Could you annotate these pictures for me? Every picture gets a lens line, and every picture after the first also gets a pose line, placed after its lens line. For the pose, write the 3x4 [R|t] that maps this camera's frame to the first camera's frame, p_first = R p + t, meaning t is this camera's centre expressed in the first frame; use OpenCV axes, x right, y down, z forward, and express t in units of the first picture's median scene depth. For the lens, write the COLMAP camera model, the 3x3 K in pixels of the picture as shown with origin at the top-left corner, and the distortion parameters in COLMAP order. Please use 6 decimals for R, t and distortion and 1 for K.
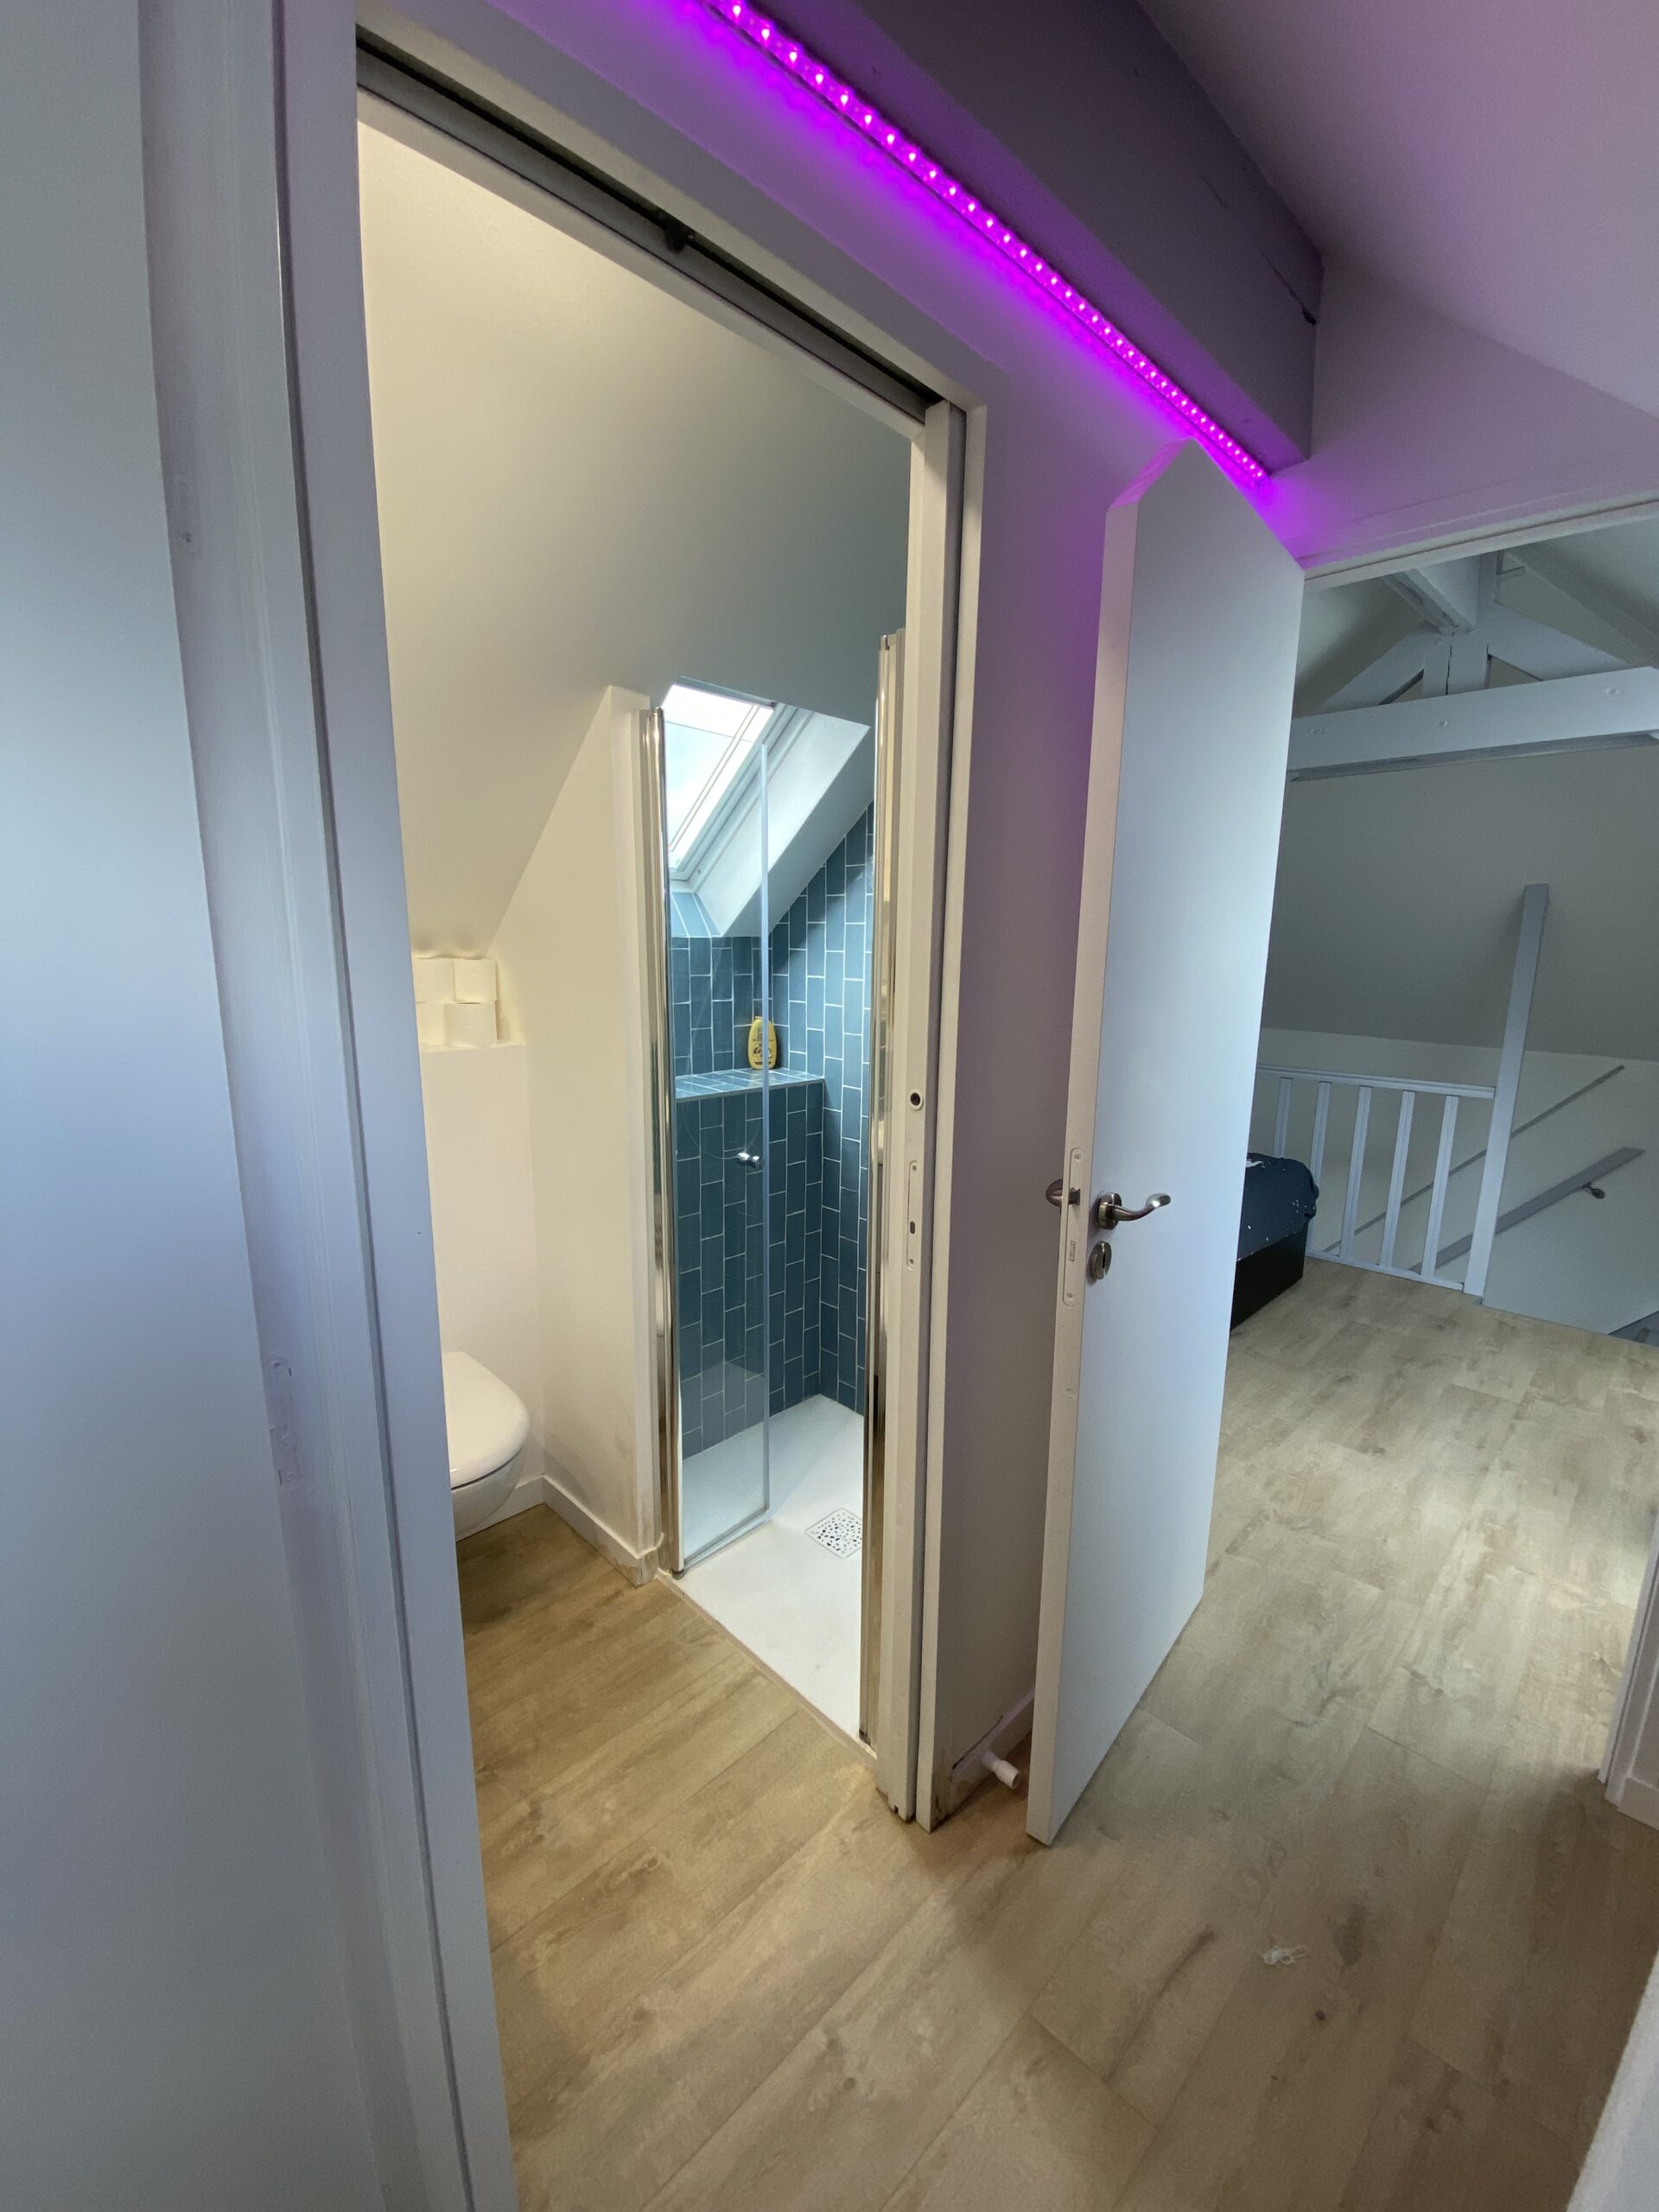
lens RADIAL K [[897.7, 0, 825.4], [0, 897.7, 1110.6], [0, 0, 1]] dist [0.031091, -0.023608]
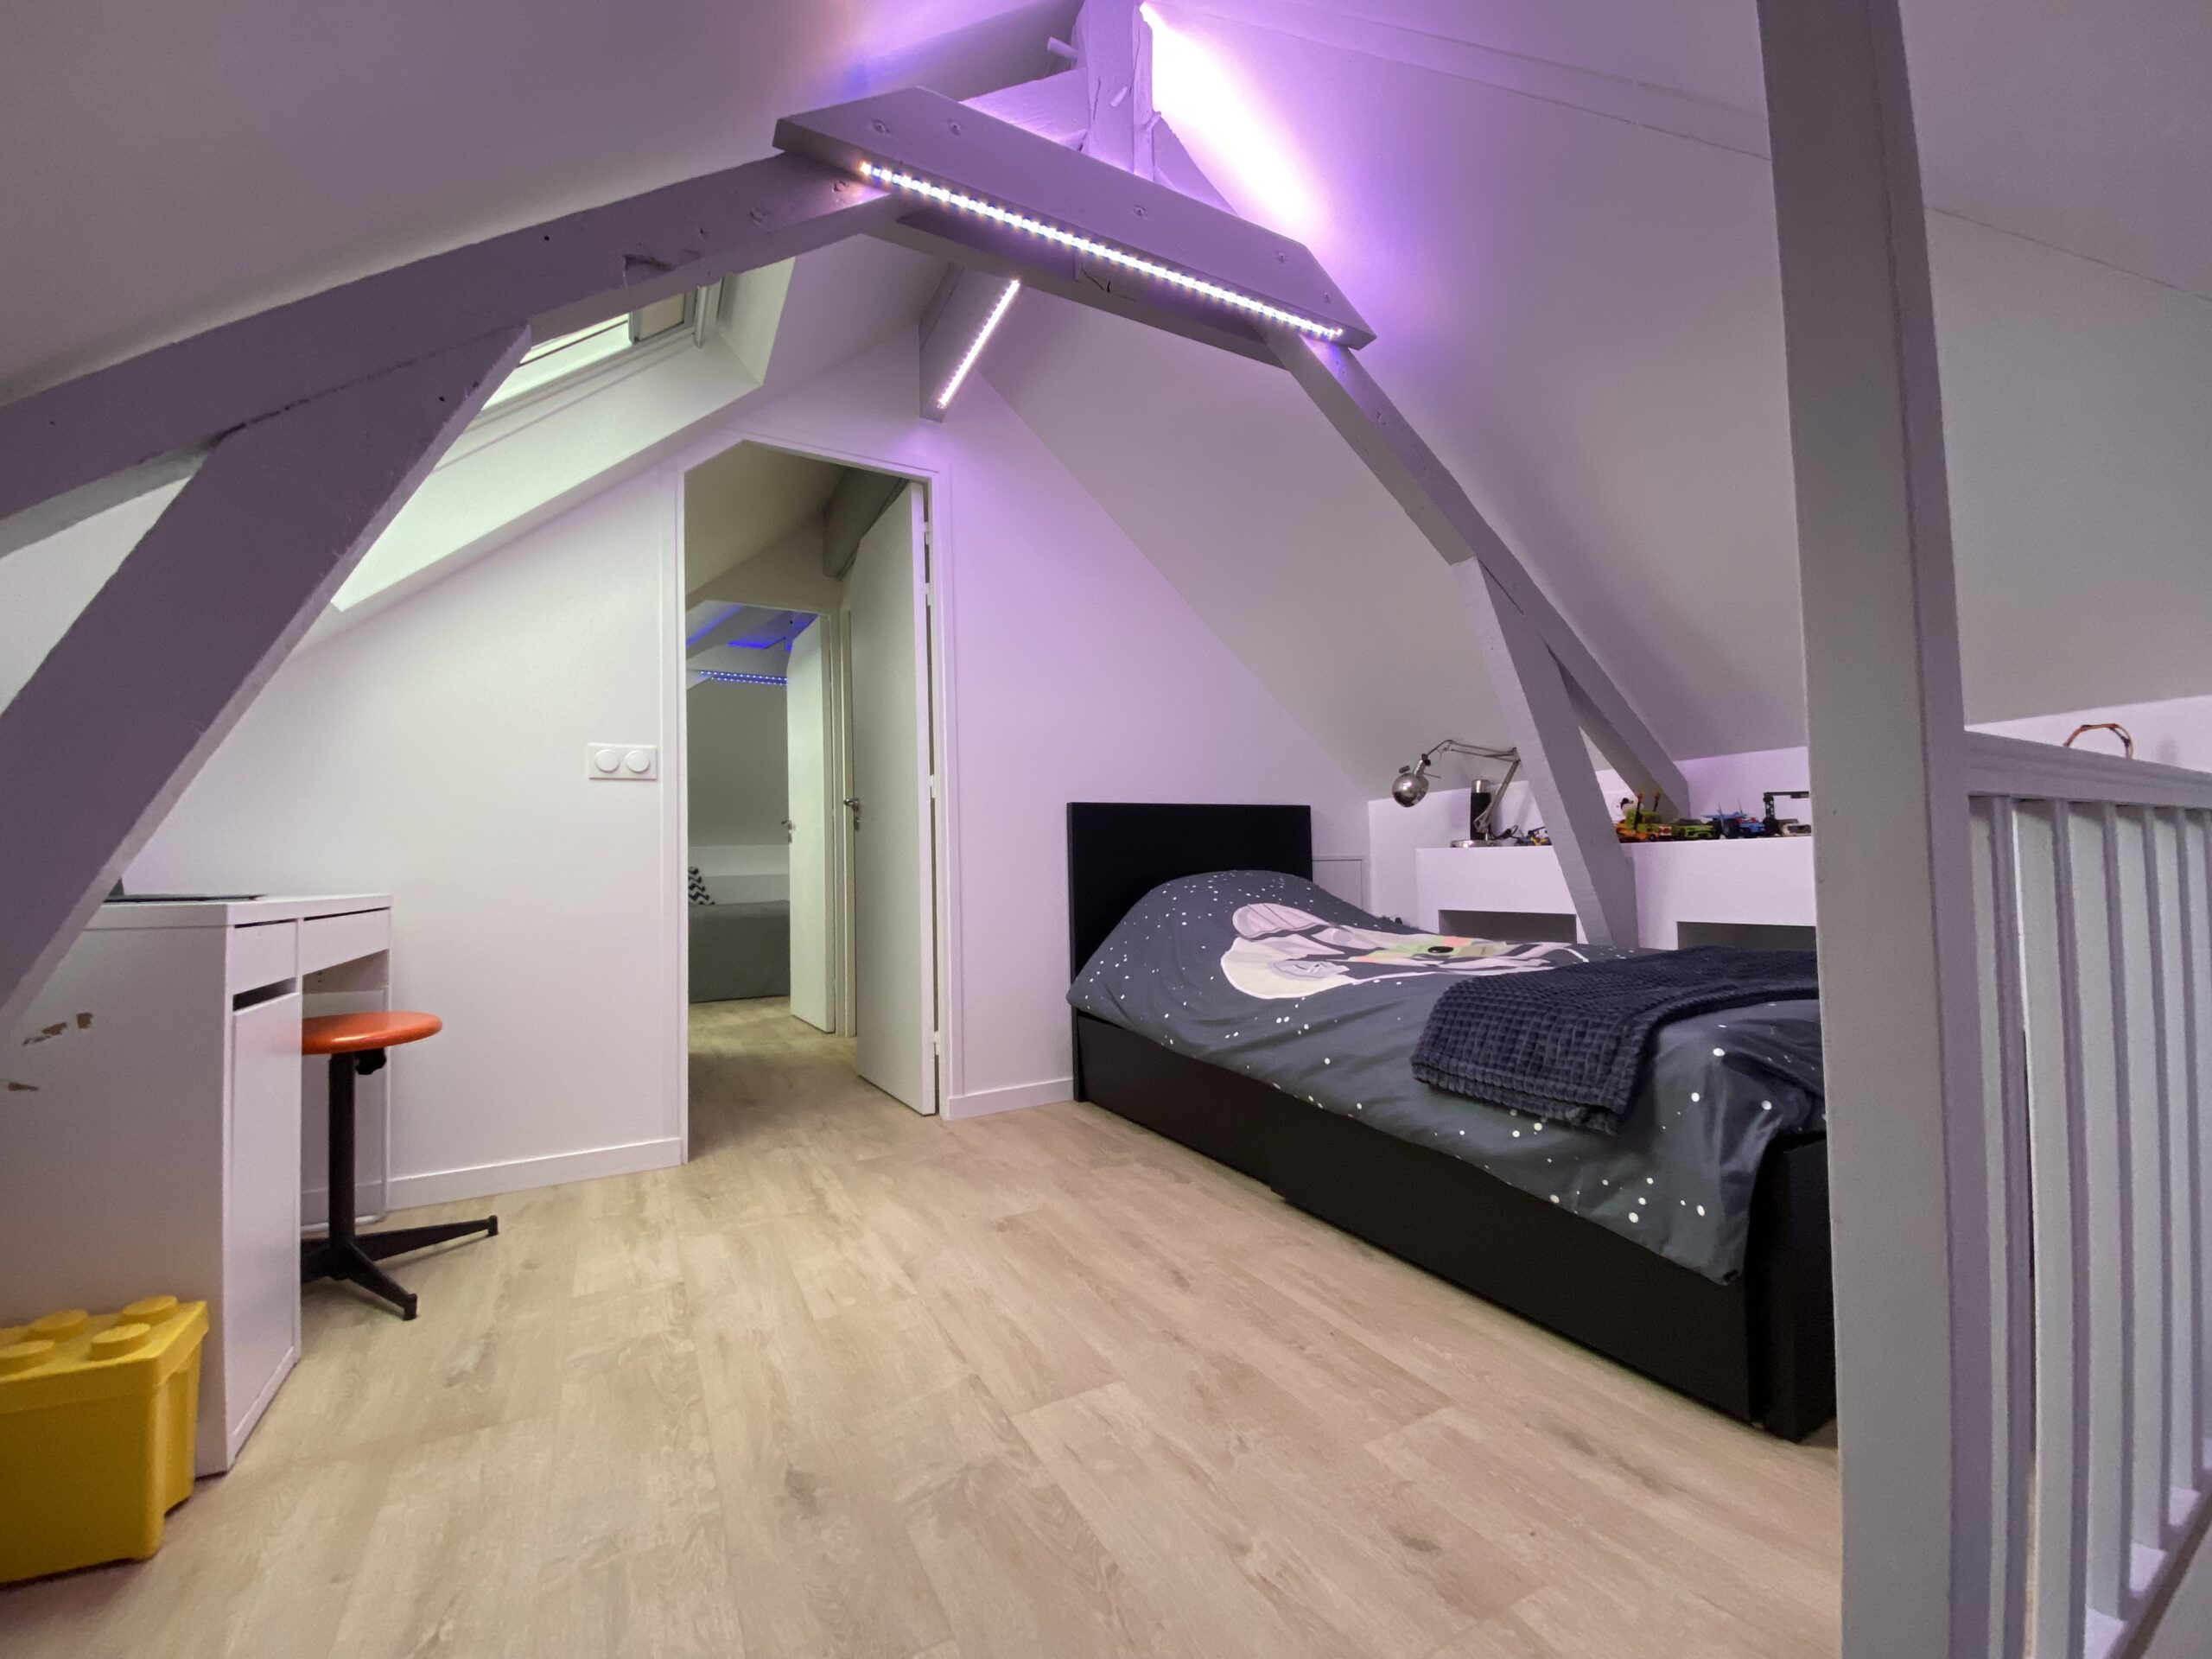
lens RADIAL K [[886.3, 0, 1106.0], [0, 886.3, 829.5], [0, 0, 1]] dist [0.020836, -0.021724]
pose [[-0.289853, -0.042513, -0.956126, 1.684669], [-0.156804, 0.987623, 0.003622, 0.033165], [0.944138, 0.150974, -0.292932, 1.602571]]
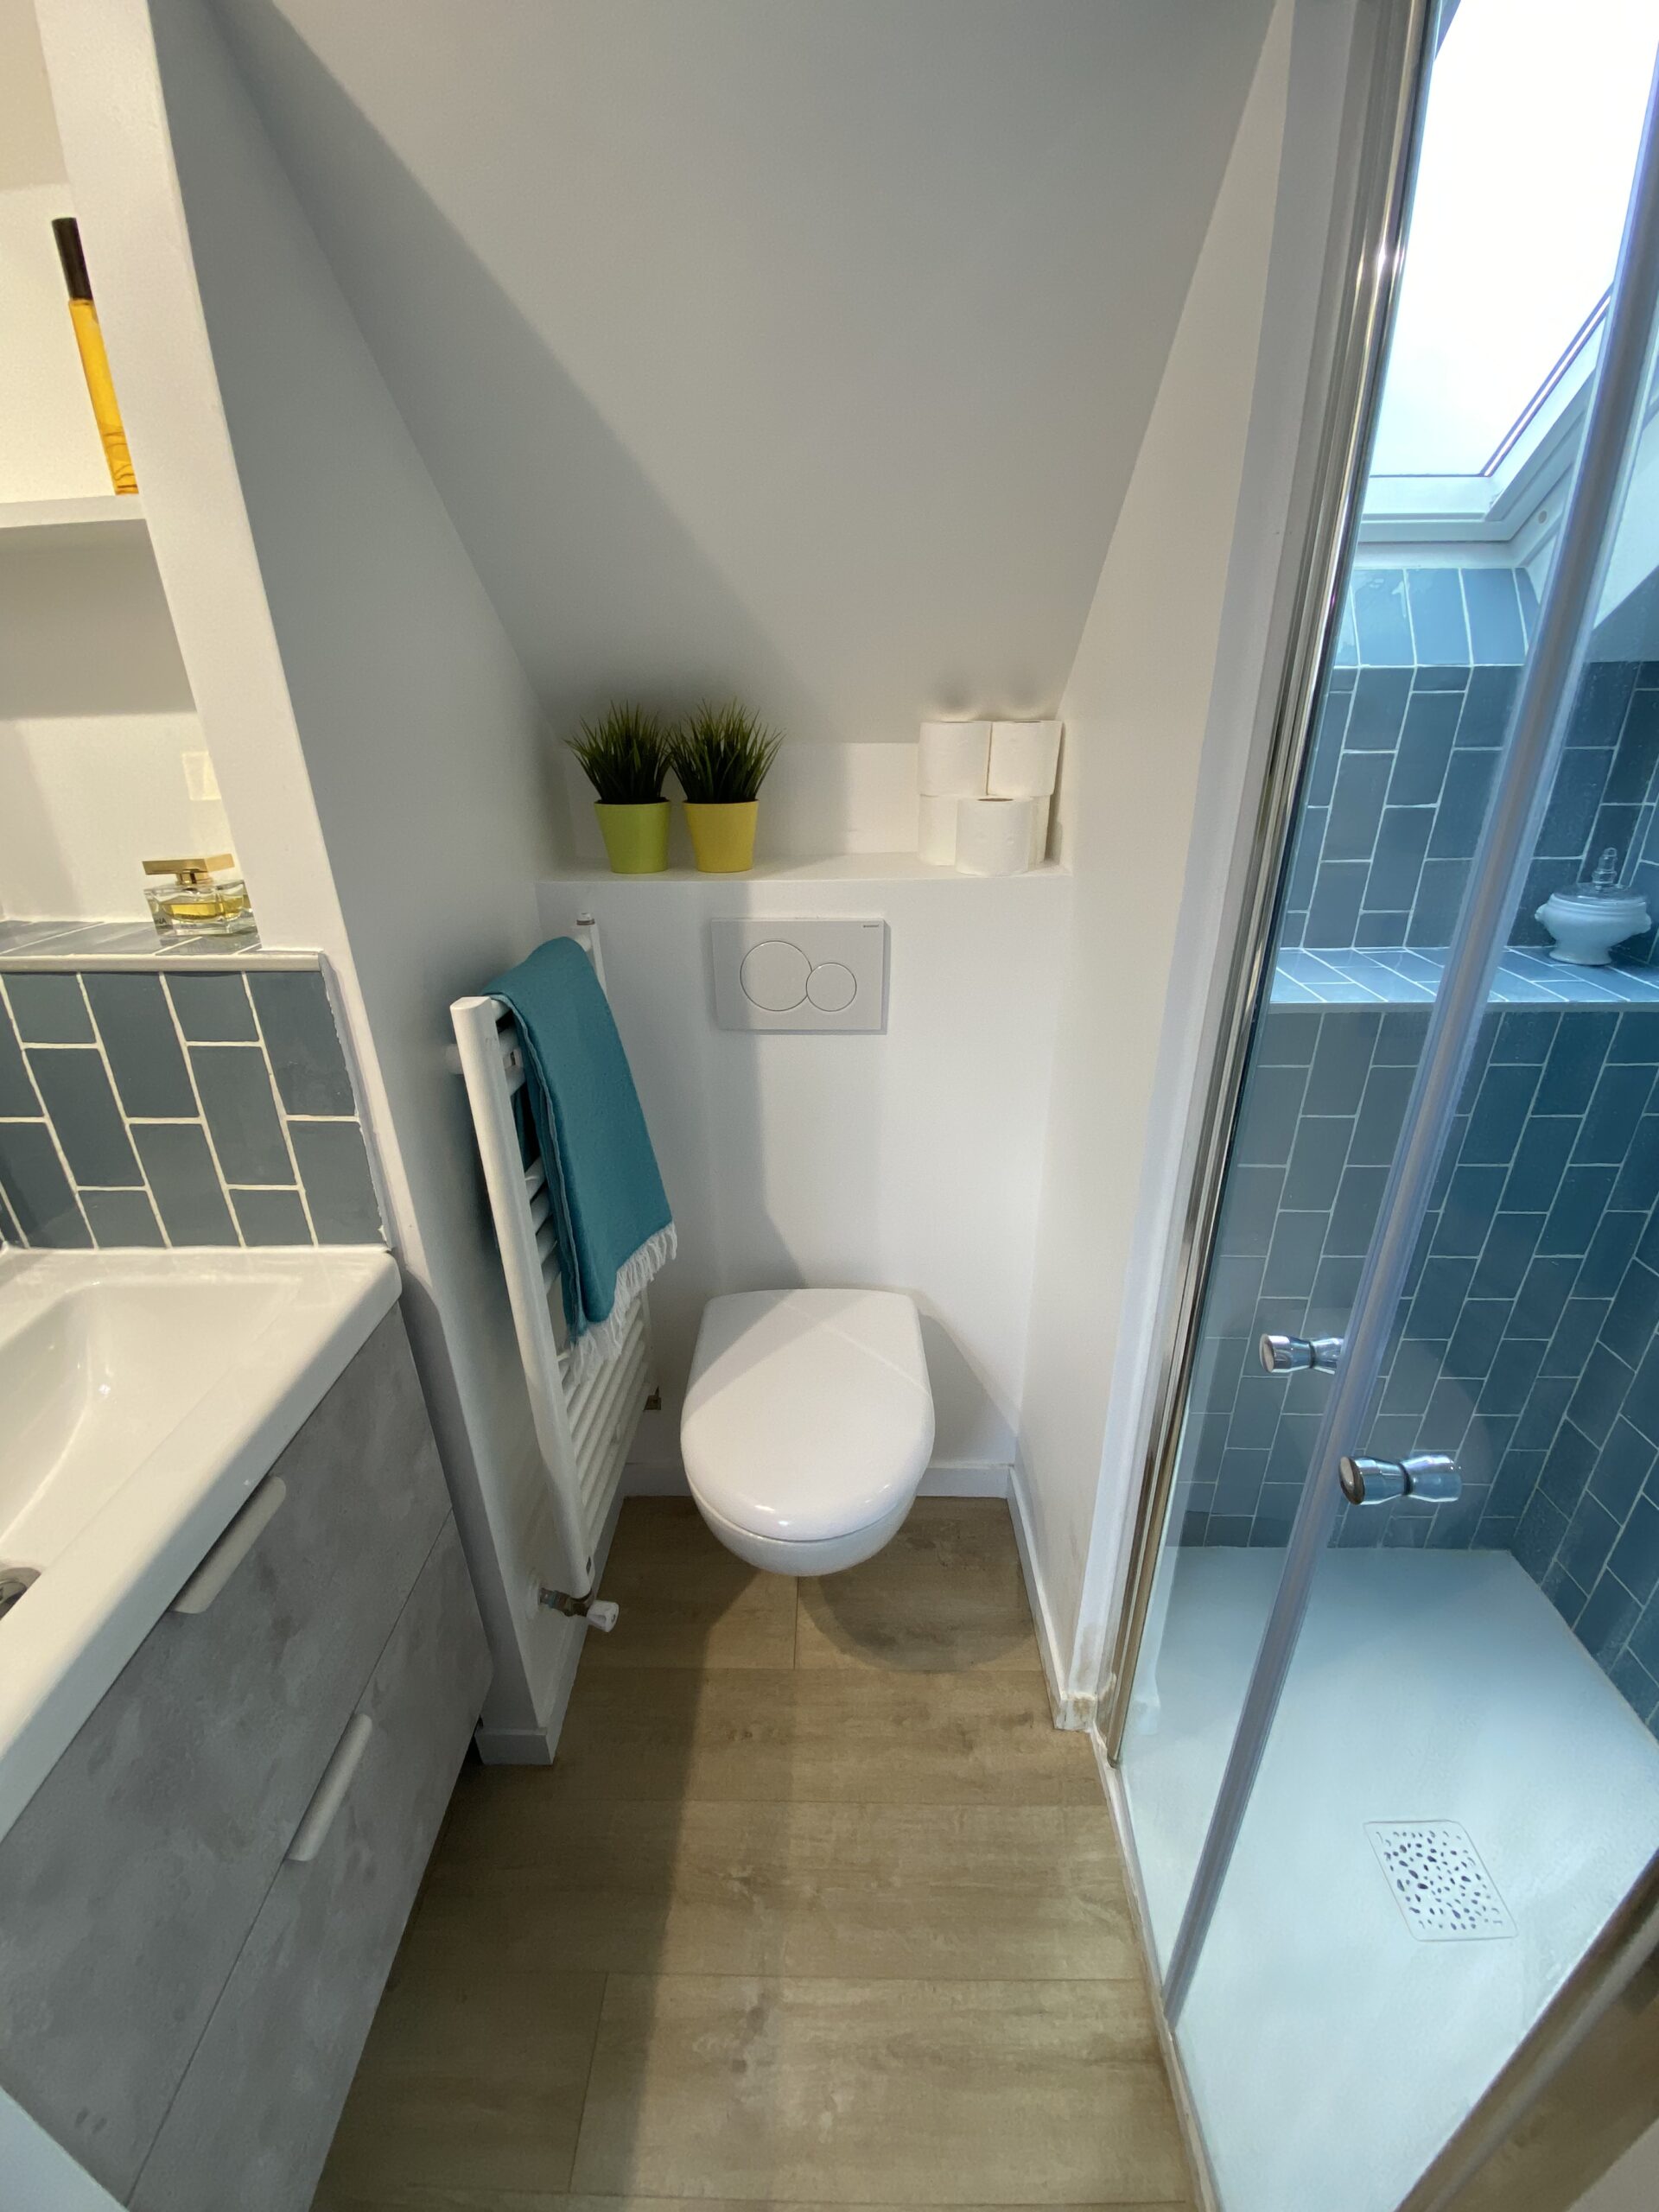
lens RADIAL K [[886.3, 0, 822.1], [0, 886.3, 1105.6], [0, 0, 1]] dist [0.020836, -0.021724]
pose [[0.692830, 0.275702, -0.666314, -0.015344], [-0.112453, 0.954028, 0.277822, -0.074076], [0.712278, -0.117554, 0.691983, 0.465694]]
